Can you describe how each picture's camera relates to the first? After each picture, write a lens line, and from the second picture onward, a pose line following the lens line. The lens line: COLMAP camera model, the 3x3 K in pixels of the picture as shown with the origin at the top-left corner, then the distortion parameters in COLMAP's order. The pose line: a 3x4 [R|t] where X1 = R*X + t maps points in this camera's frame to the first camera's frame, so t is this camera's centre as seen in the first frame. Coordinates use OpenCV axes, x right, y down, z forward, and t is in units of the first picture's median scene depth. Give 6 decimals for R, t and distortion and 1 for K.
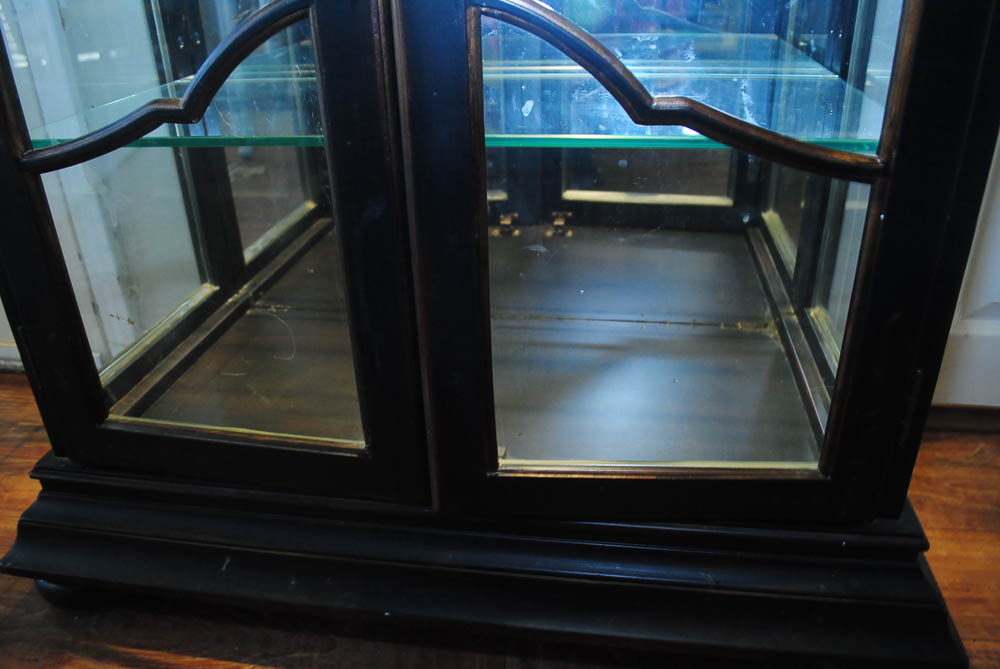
lens RADIAL K [[768.8, 0, 500.0], [0, 768.8, 334.5], [0, 0, 1]] dist [-0.081299, 0.005314]
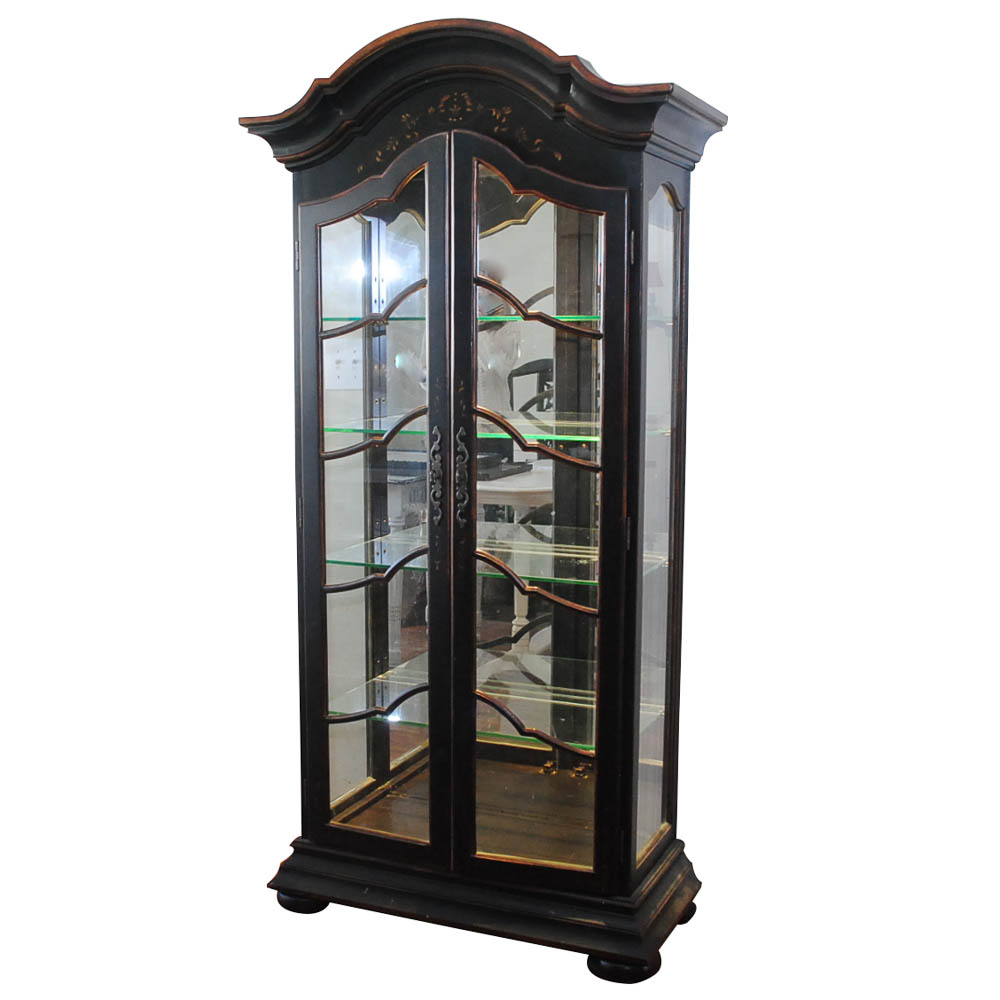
lens RADIAL K [[1311.8, 0, 448.4], [0, 1311.8, 498.9], [0, 0, 1]] dist [-0.084356, -0.014536]
pose [[0.961272, 0.062928, -0.268321, 0.647989], [-0.148998, 0.937699, -0.313878, 0.281298], [0.231853, 0.341702, 0.910760, -2.207870]]
